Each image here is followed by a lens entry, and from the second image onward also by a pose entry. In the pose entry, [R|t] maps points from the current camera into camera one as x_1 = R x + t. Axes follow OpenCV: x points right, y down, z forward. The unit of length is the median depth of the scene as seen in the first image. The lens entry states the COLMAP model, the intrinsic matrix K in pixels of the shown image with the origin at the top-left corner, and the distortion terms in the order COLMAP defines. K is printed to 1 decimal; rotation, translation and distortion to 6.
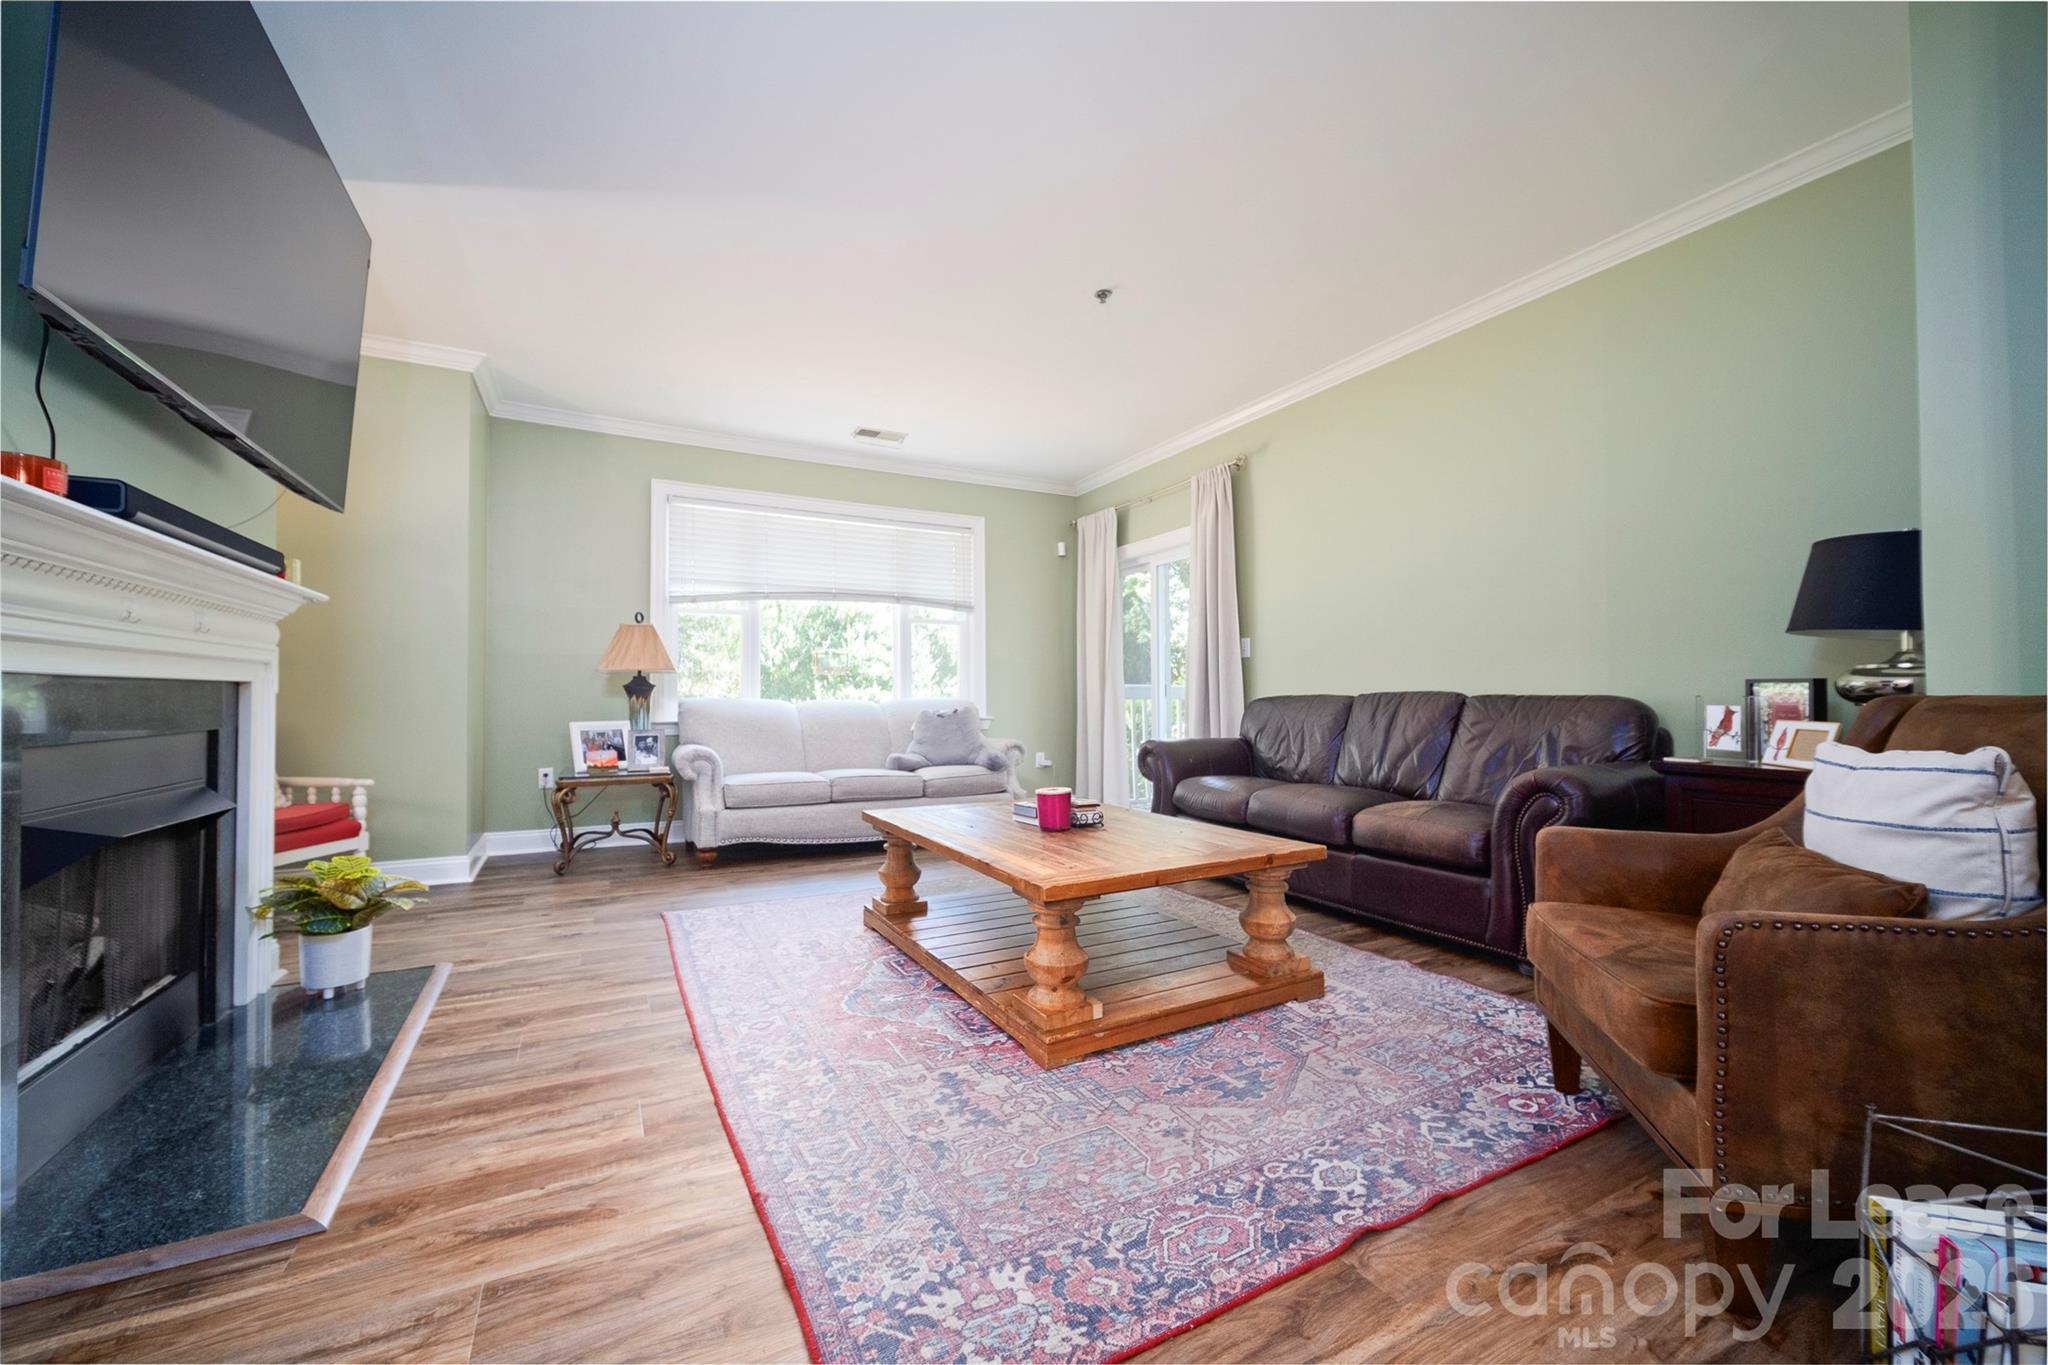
lens RADIAL K [[826.6, 0, 1024.0], [0, 826.6, 682.5], [0, 0, 1]] dist [0.000548, 0.000429]
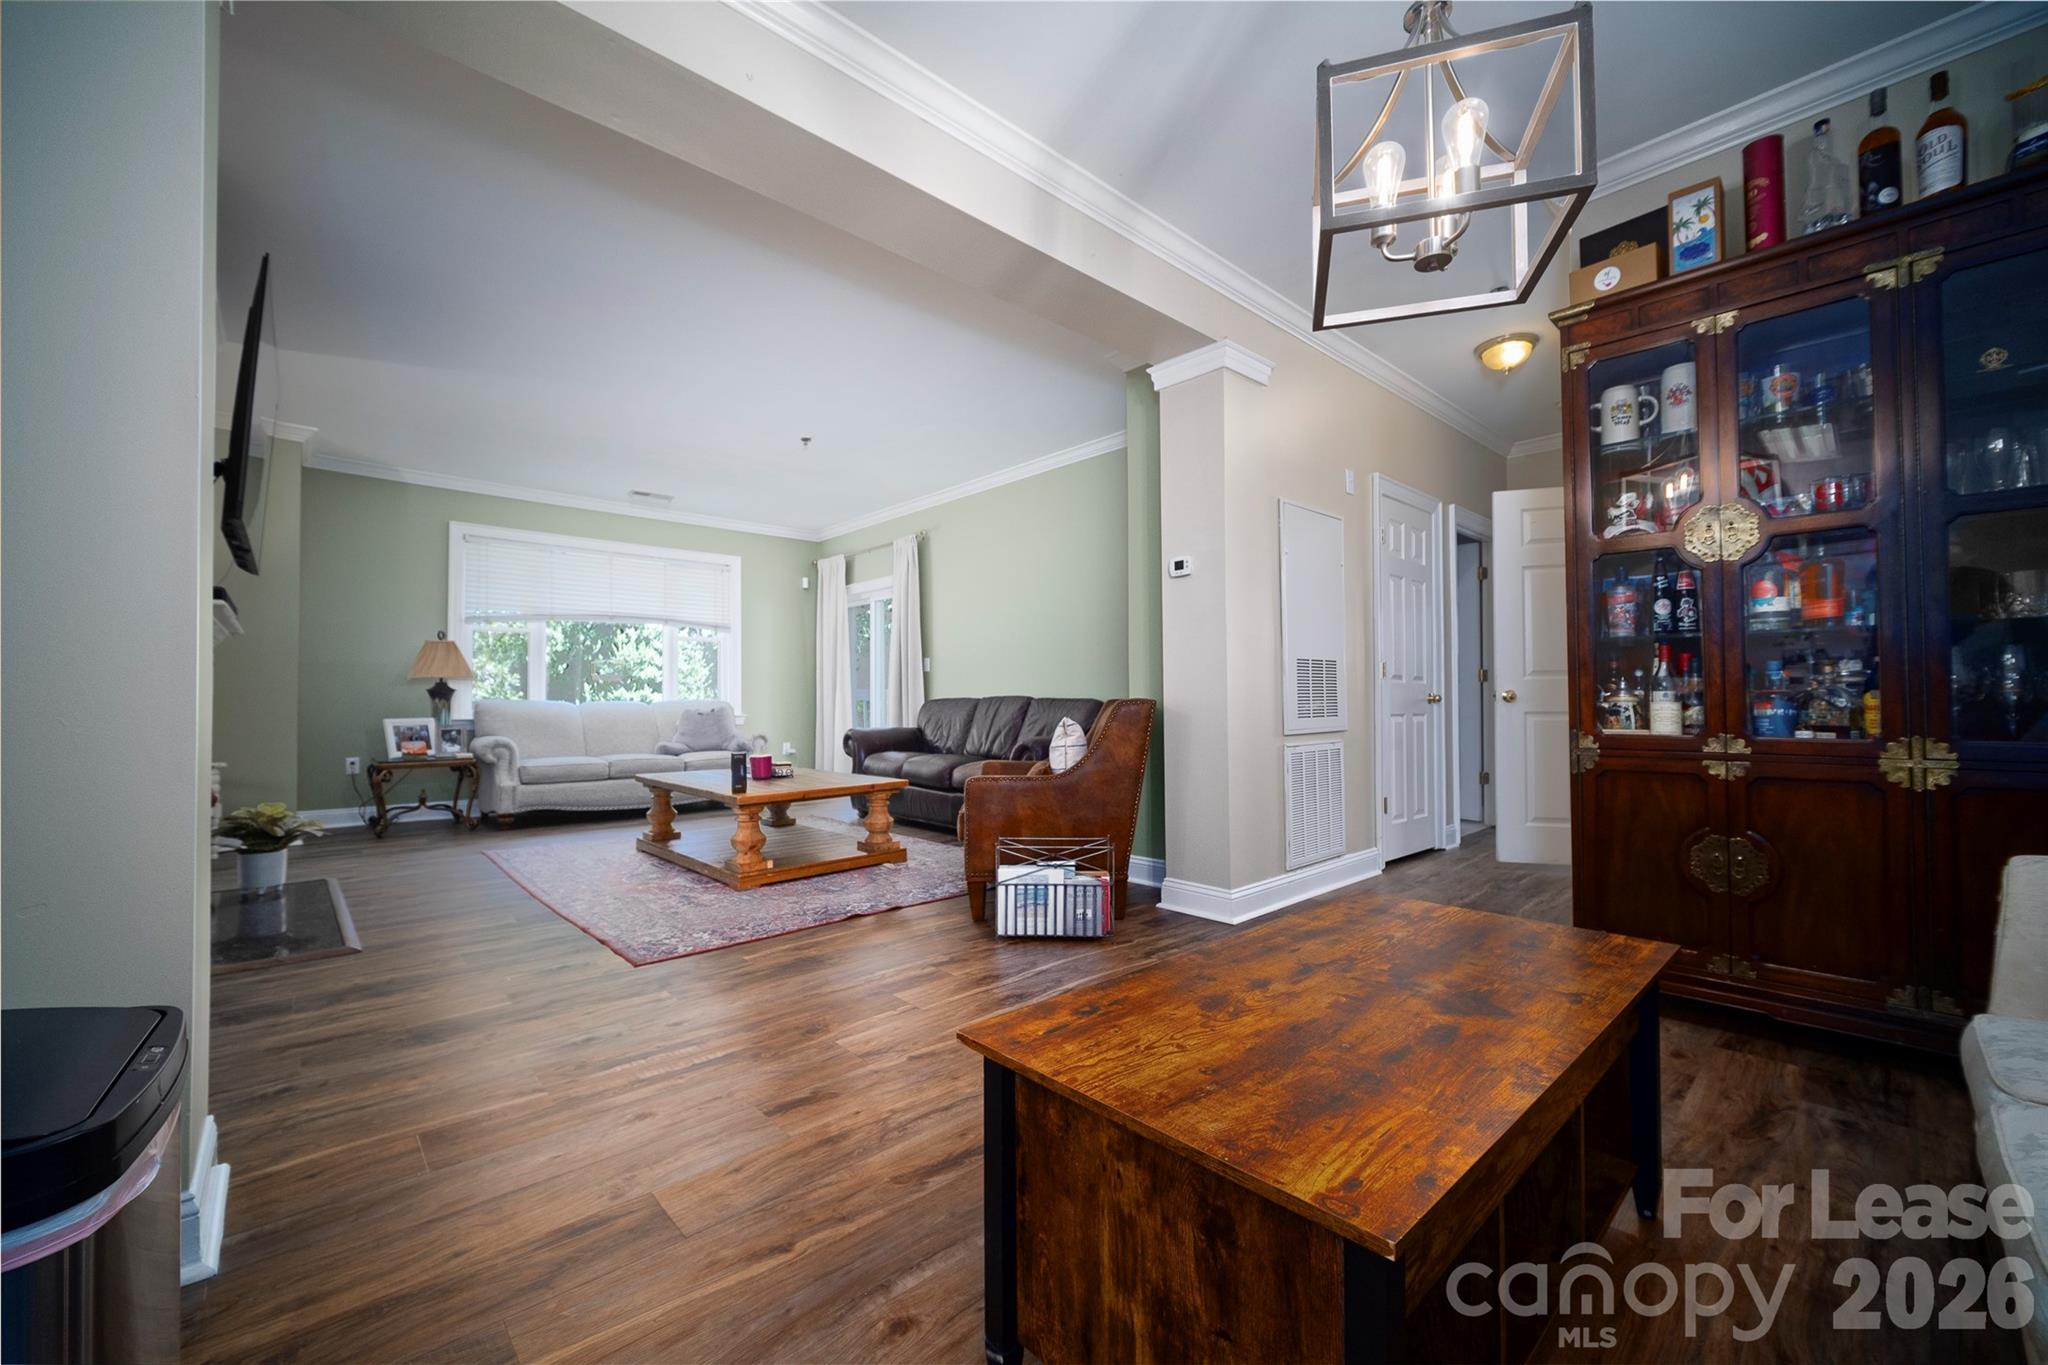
lens RADIAL K [[826.6, 0, 1024.0], [0, 826.6, 682.5], [0, 0, 1]] dist [0.000548, 0.000429]
pose [[0.969175, 0.005196, 0.246318, 0.083607], [-0.004728, 0.999986, -0.002492, -0.008888], [-0.246328, 0.001251, 0.969186, -0.448364]]
